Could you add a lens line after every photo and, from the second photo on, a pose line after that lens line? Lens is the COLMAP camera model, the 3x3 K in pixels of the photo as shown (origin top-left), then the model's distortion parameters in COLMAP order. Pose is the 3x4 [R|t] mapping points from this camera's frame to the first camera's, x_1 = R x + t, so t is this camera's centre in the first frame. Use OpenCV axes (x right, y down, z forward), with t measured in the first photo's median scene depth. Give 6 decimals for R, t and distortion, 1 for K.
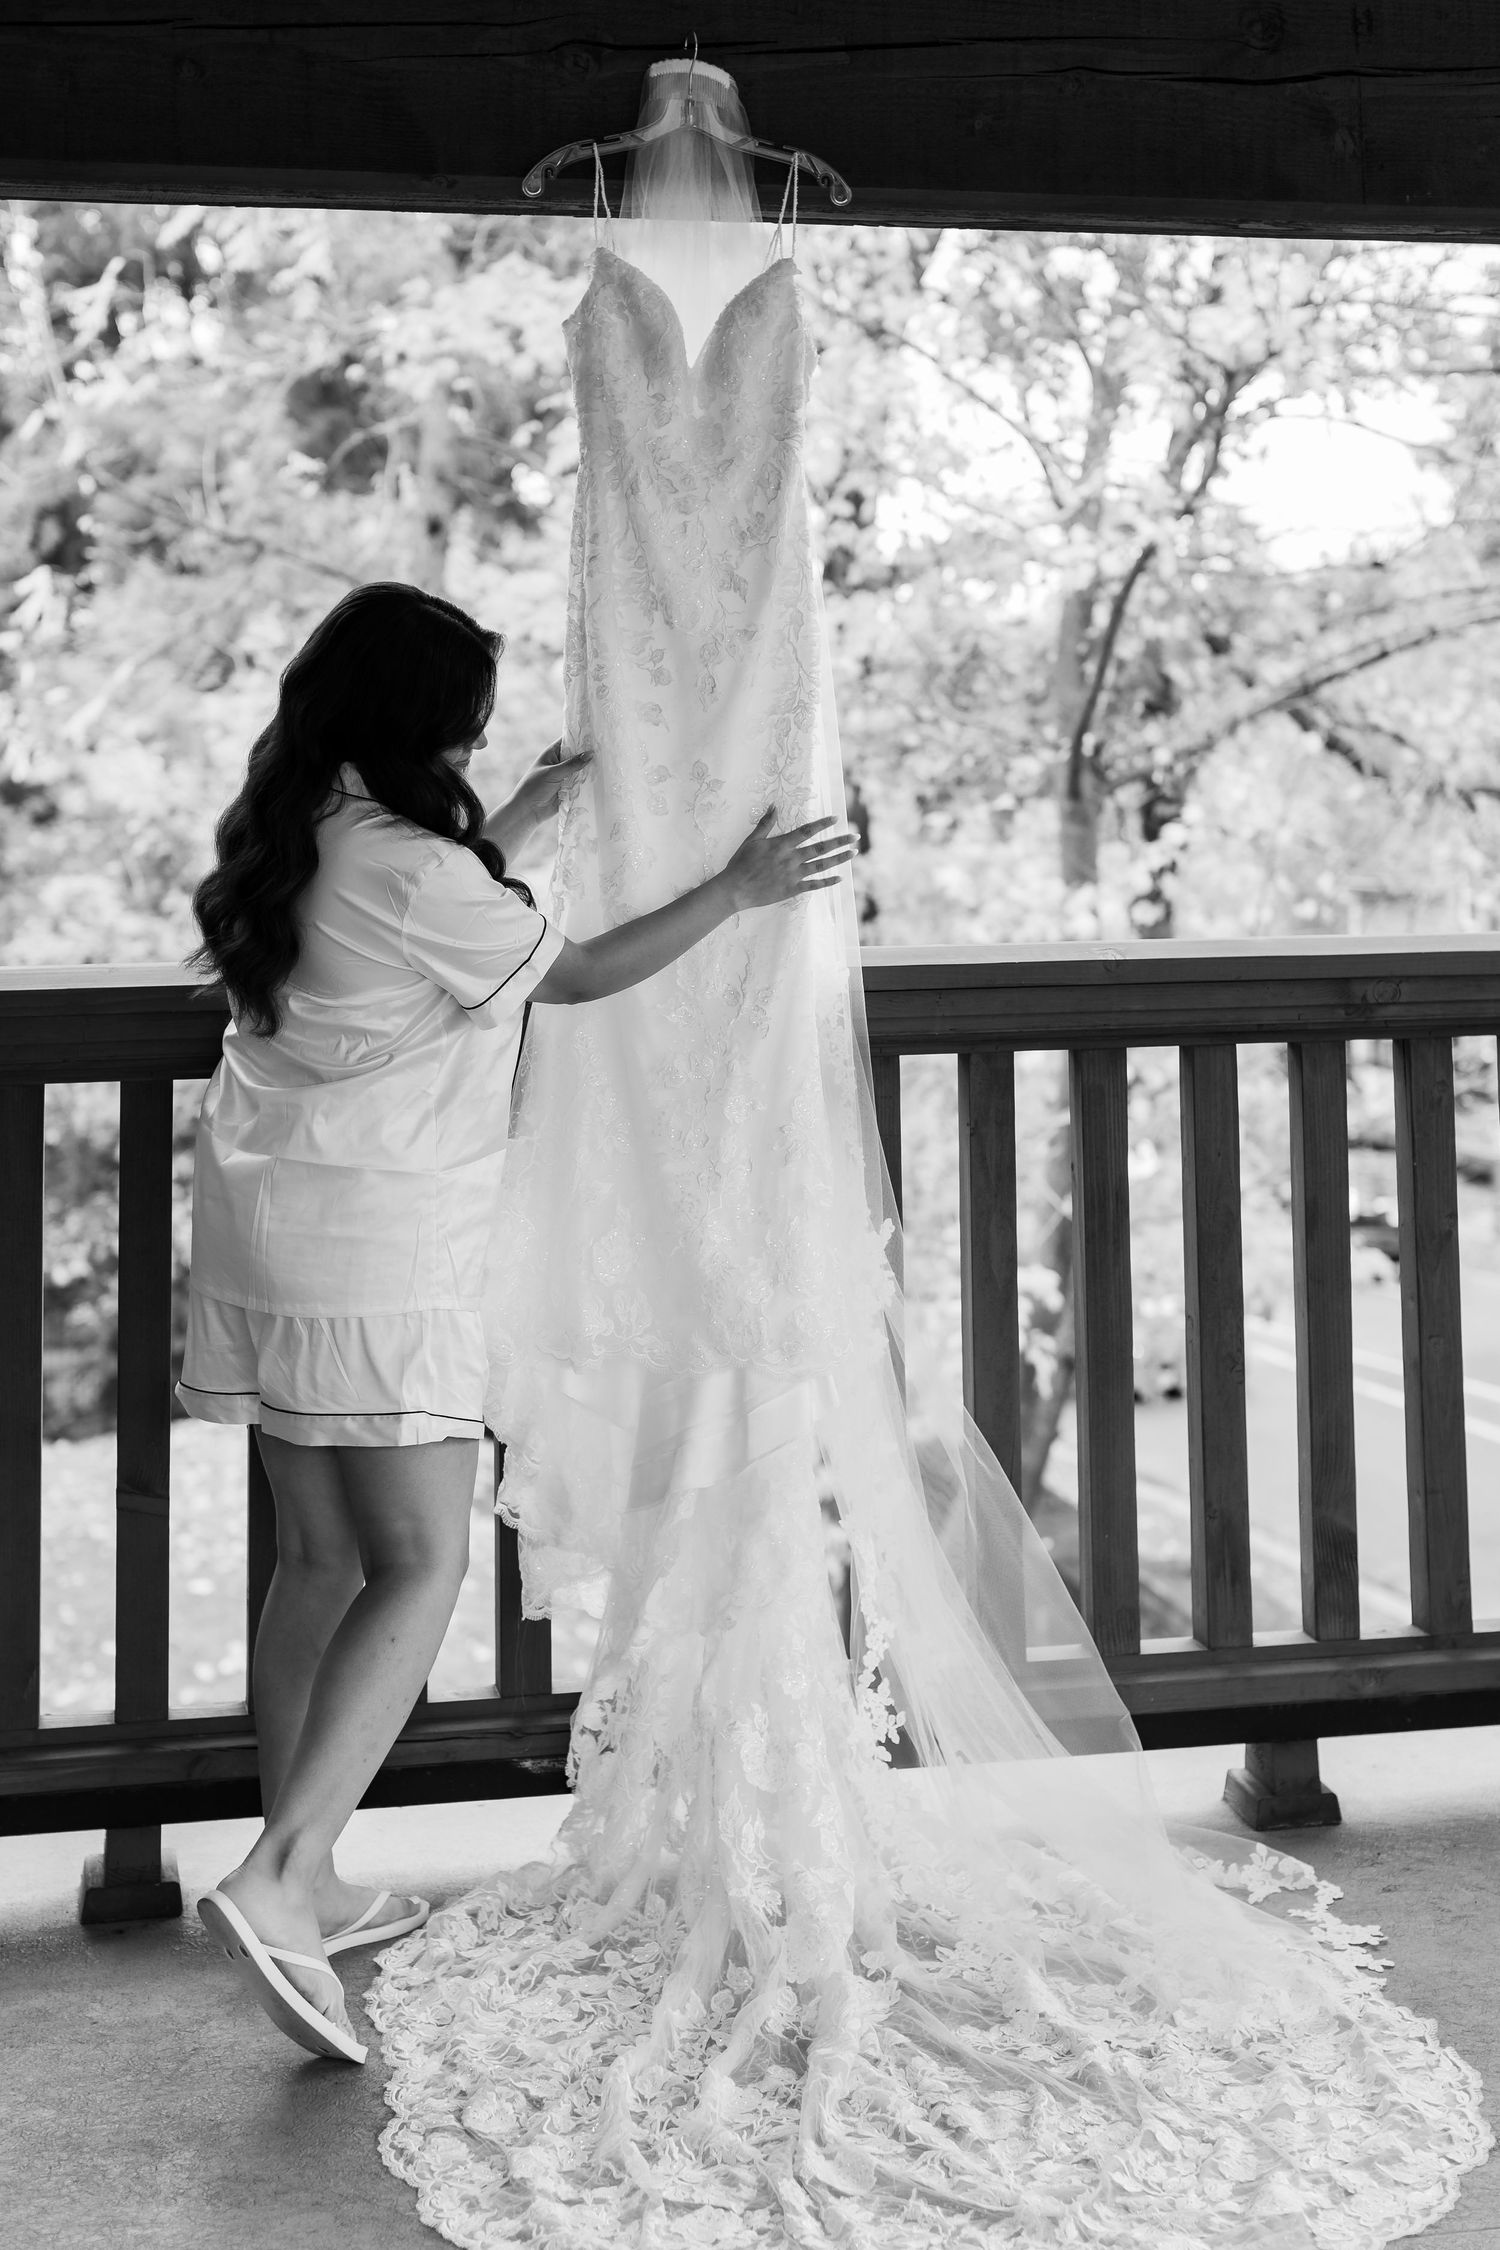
lens RADIAL K [[3071.3, 0, 744.5], [0, 3071.3, 1170.1], [0, 0, 1]] dist [0.076792, -0.398640]
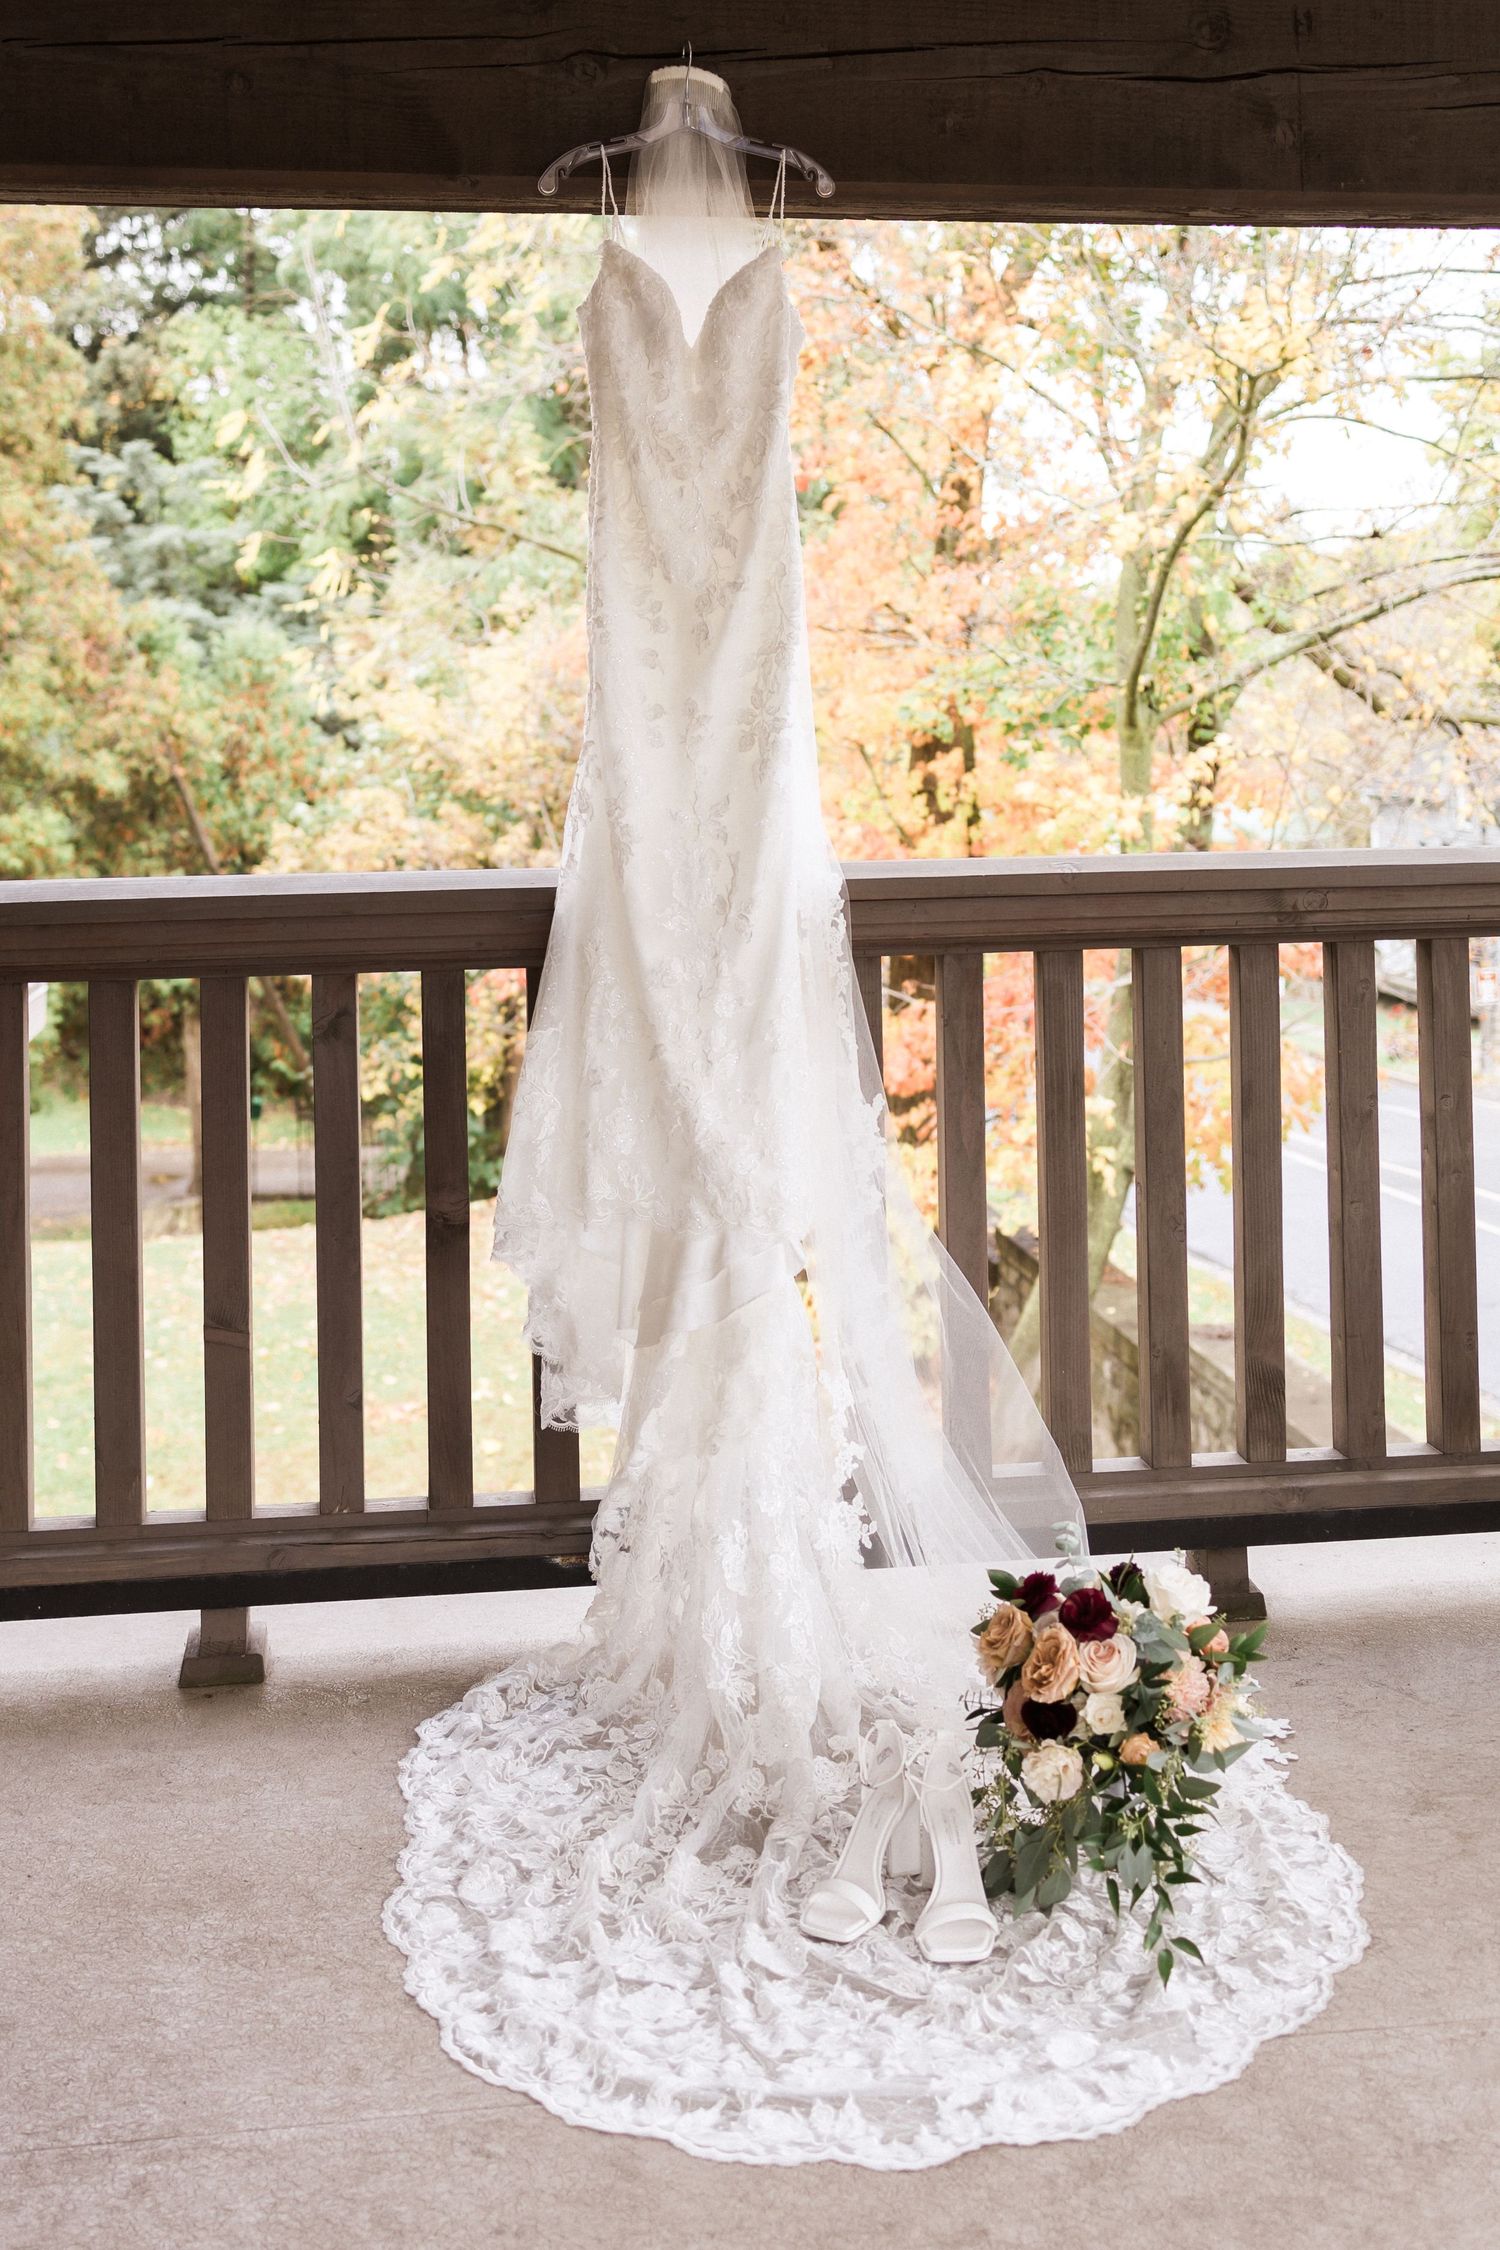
lens RADIAL K [[2304.9, 0, 750.0], [0, 2304.9, 1125.0], [0, 0, 1]] dist [0.024833, -0.114733]
pose [[0.997411, 0.009393, -0.071297, 0.066759], [-0.005761, 0.998683, 0.050983, -0.018845], [0.071682, -0.050440, 0.996151, 0.144648]]
